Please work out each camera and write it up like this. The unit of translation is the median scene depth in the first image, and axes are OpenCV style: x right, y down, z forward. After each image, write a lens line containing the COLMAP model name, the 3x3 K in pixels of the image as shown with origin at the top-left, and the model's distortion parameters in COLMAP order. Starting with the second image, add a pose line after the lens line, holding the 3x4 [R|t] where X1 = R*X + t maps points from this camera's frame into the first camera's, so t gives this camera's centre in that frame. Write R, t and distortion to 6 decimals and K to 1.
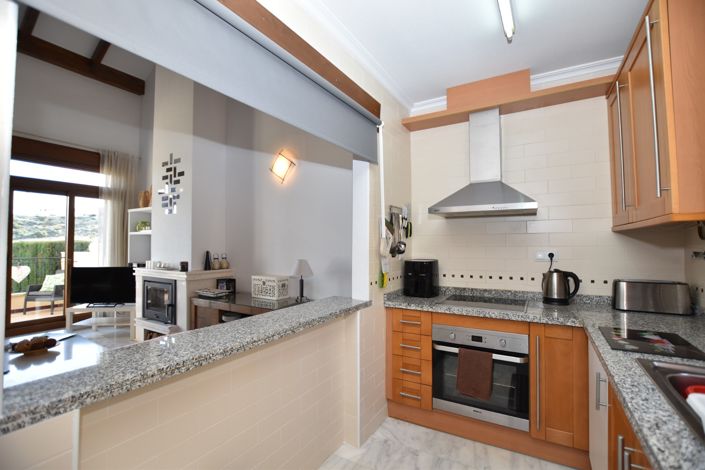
lens RADIAL K [[309.1, 0, 354.5], [0, 309.1, 237.3], [0, 0, 1]] dist [-0.027827, -0.000611]
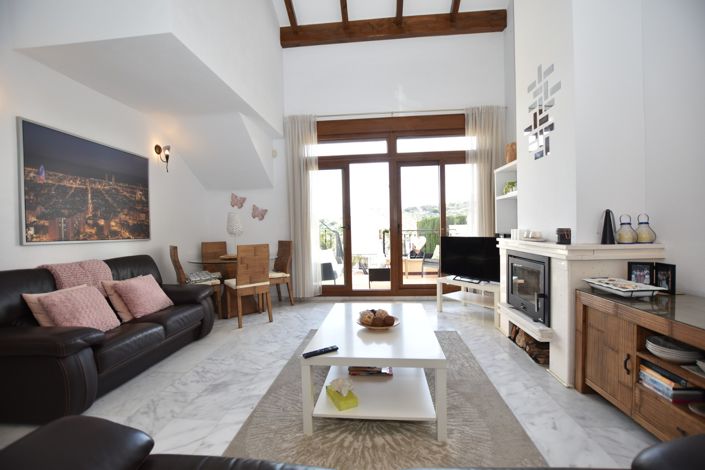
lens RADIAL K [[309.1, 0, 354.6], [0, 309.1, 236.4], [0, 0, 1]] dist [-0.027827, -0.000611]
pose [[0.437612, 0.020449, -0.898931, -0.177208], [0.042097, 0.998179, 0.043201, 0.047278], [0.898178, -0.056748, 0.435955, 0.332200]]
